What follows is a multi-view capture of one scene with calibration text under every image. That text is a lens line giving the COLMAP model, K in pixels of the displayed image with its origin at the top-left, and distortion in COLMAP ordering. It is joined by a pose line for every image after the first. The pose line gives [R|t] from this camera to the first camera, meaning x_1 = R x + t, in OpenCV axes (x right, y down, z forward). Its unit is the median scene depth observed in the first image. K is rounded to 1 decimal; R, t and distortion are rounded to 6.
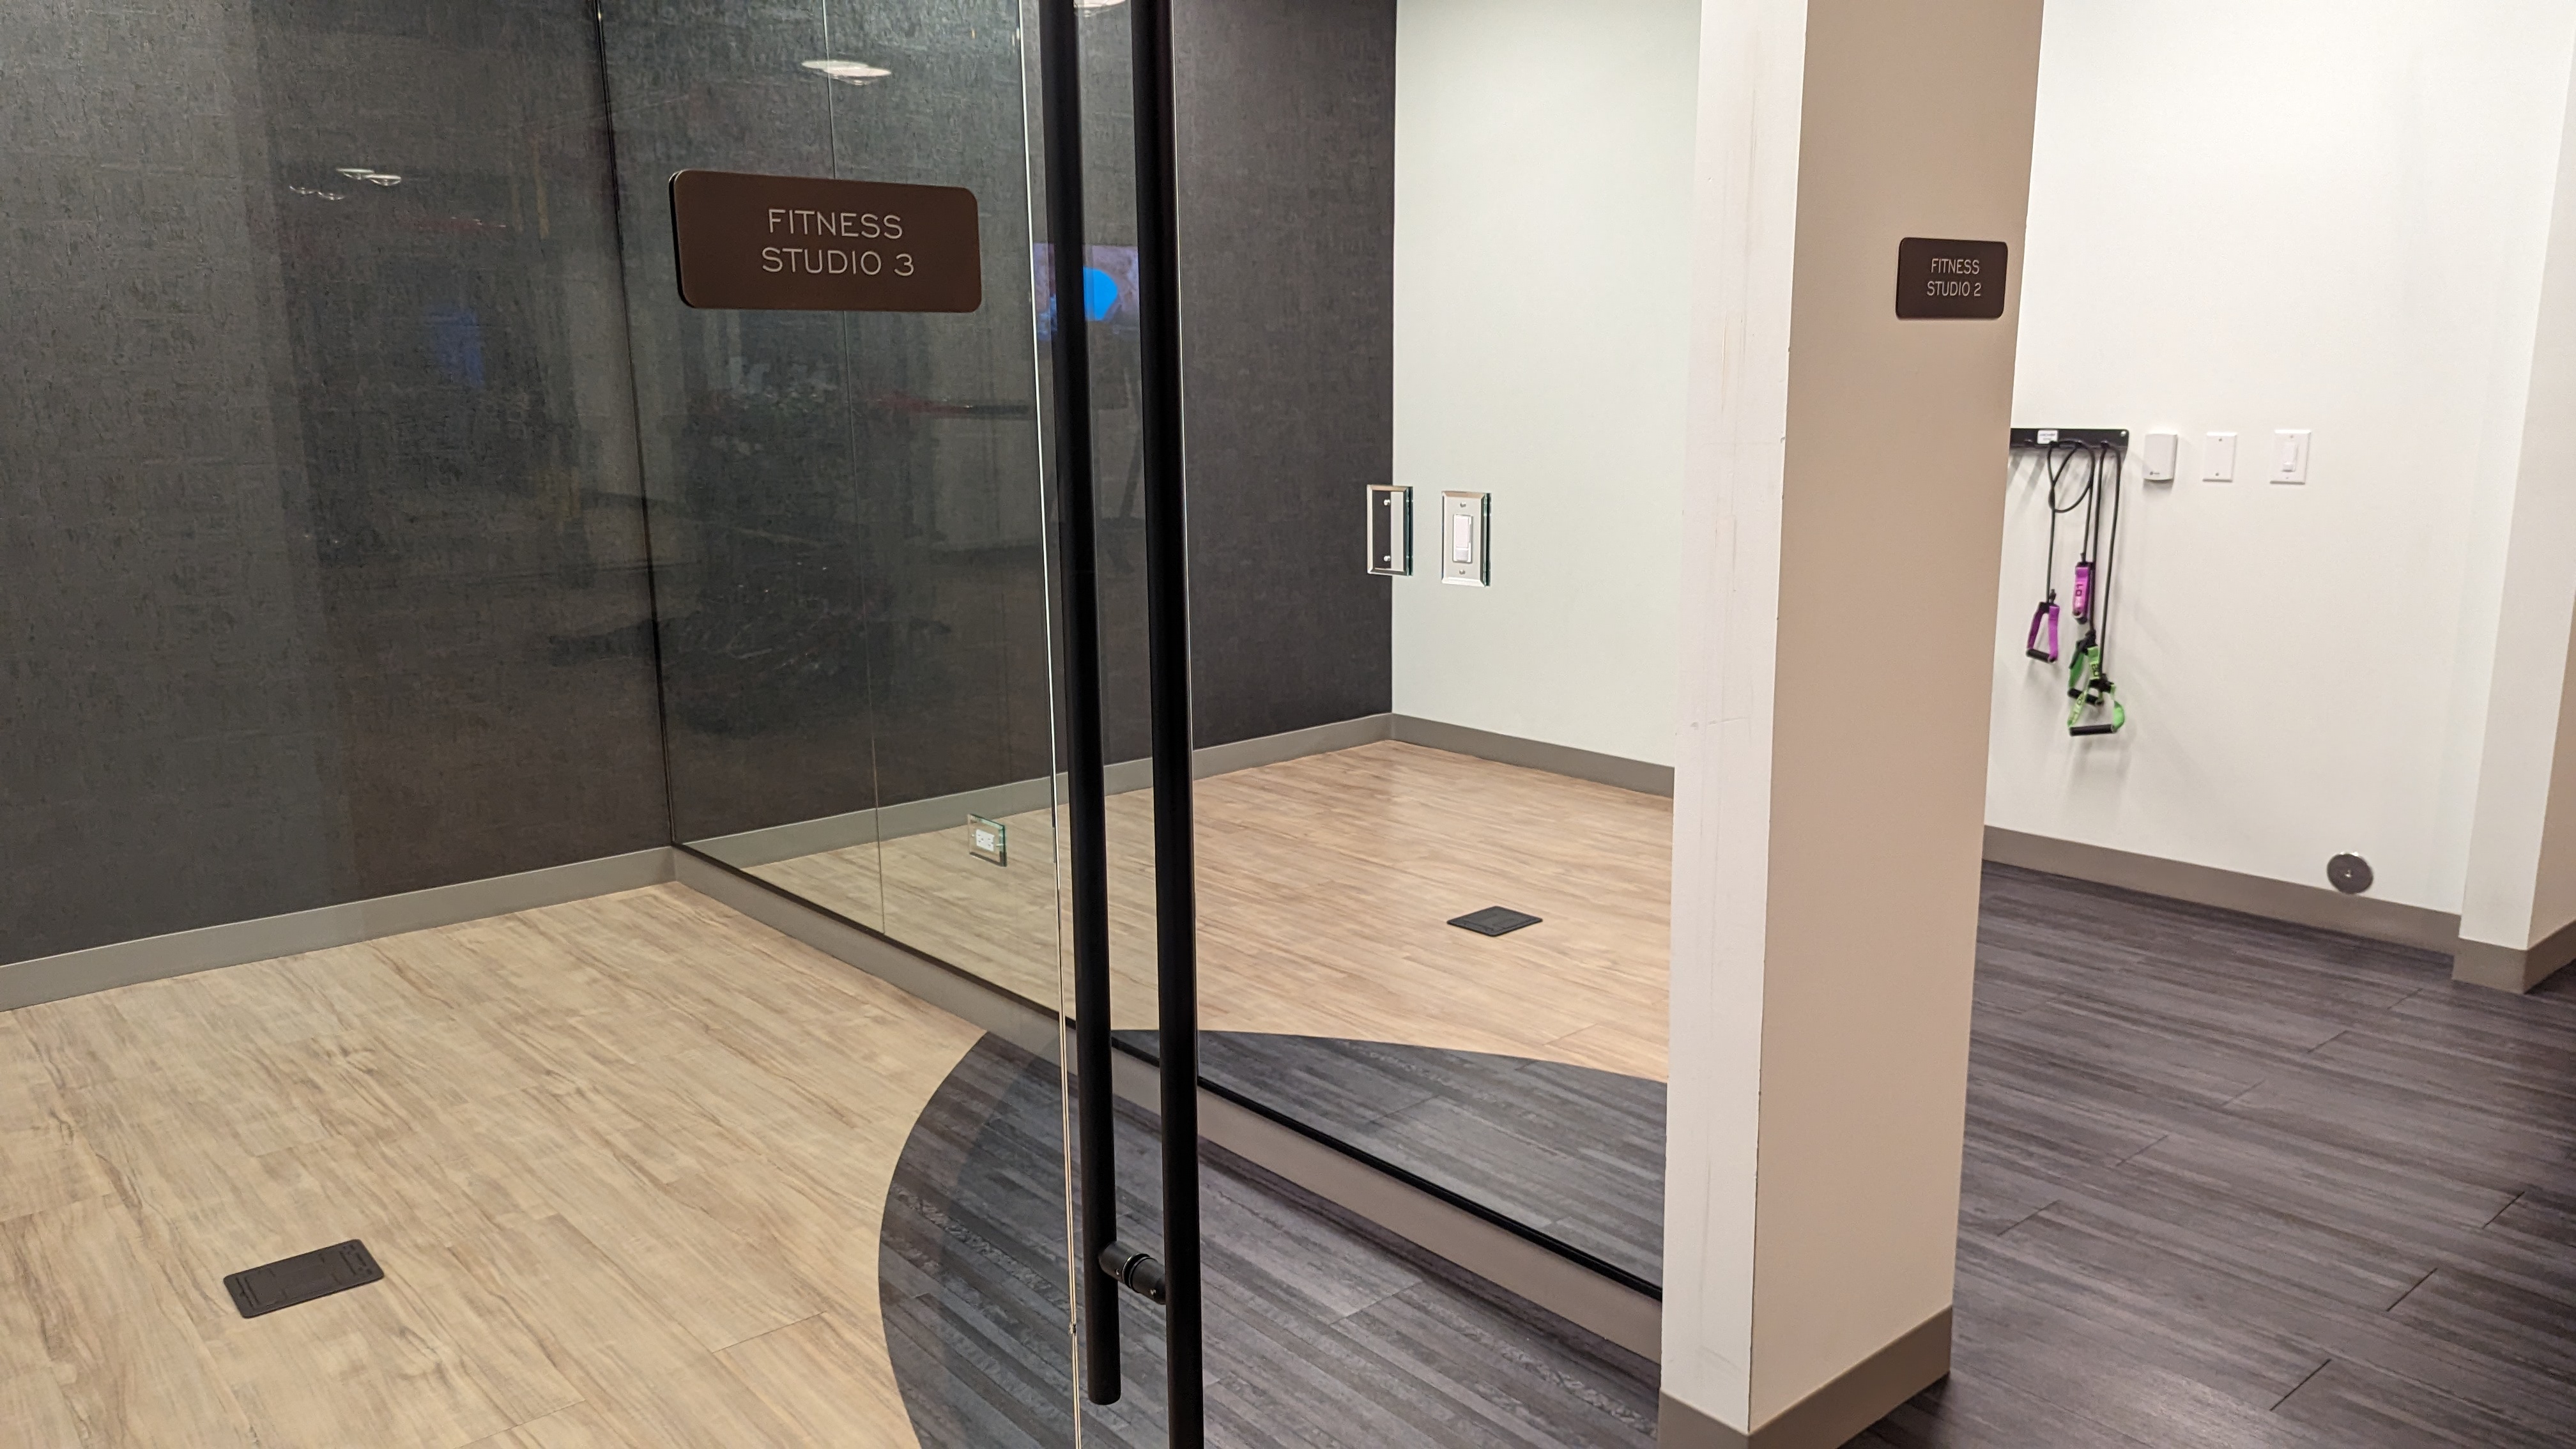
lens RADIAL K [[1831.2, 0, 1295.1], [0, 1831.2, 725.1], [0, 0, 1]] dist [0.048375, -0.035703]
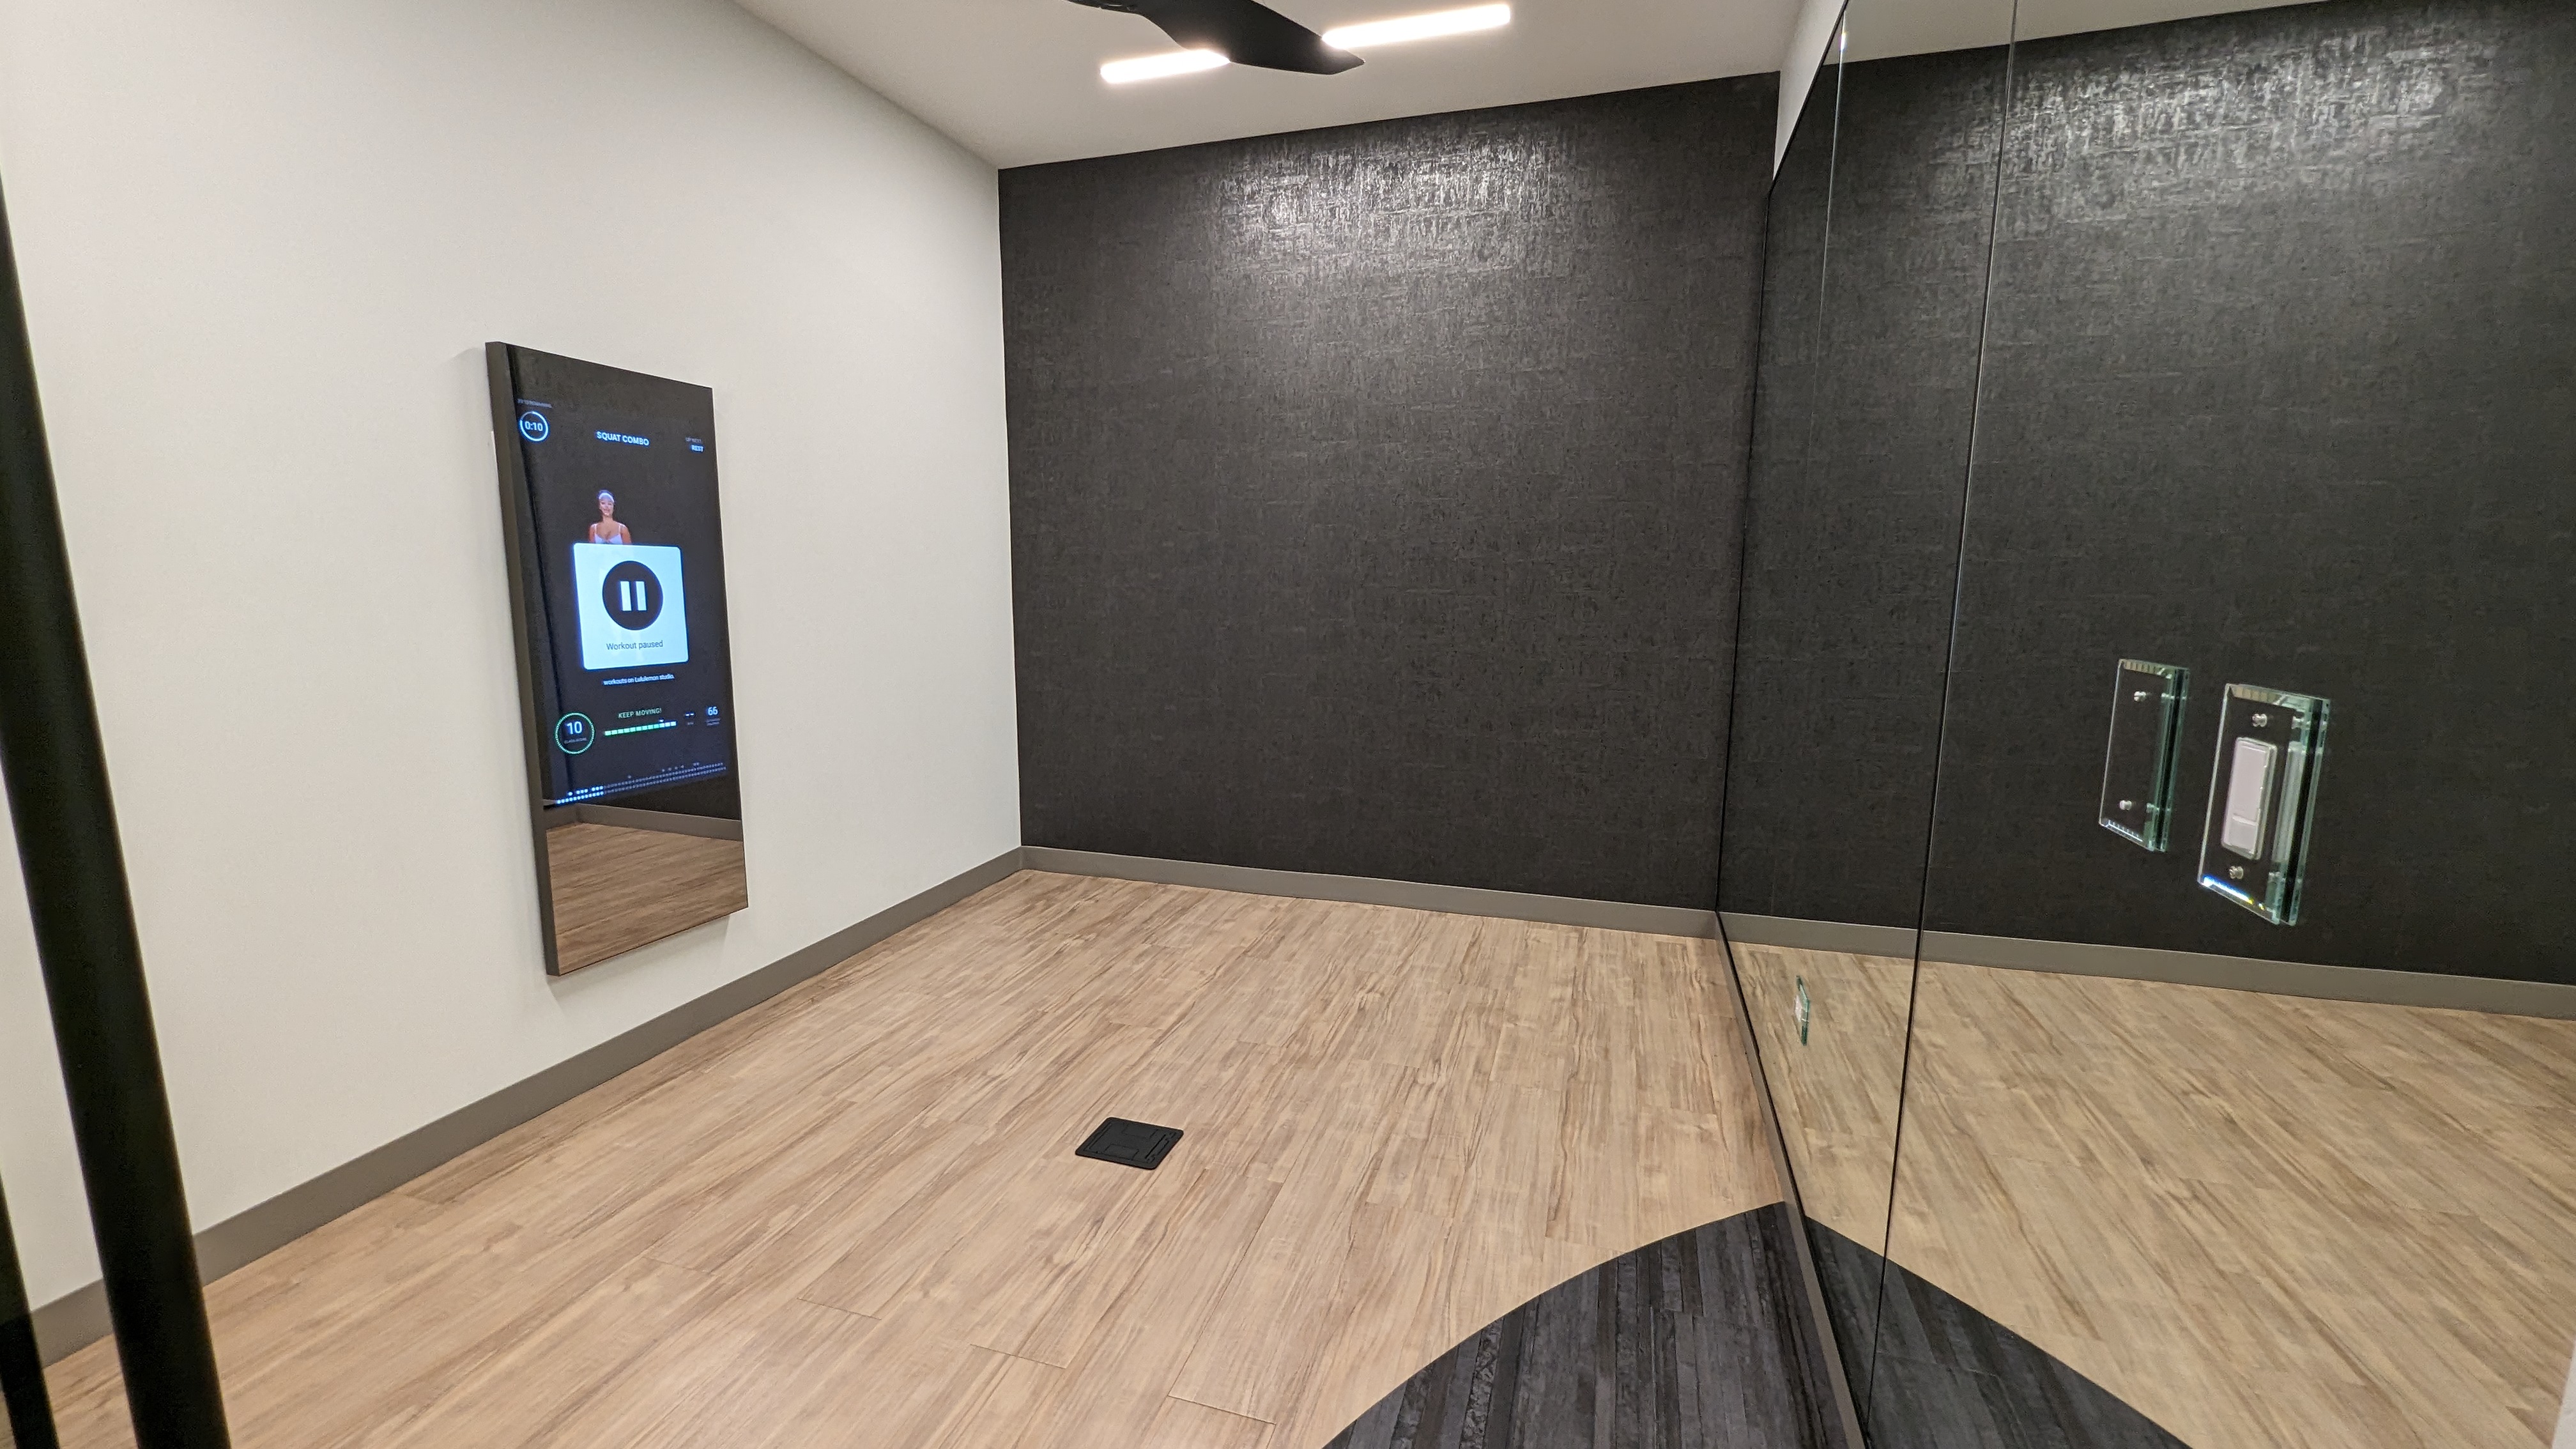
lens RADIAL K [[1046.3, 0, 1278.6], [0, 1046.3, 738.3], [0, 0, 1]] dist [-0.008666, -0.000731]
pose [[0.512746, 0.144121, -0.846358, 0.111740], [-0.168860, 0.983483, 0.065171, -0.055756], [0.841771, 0.109500, 0.528613, 0.439692]]
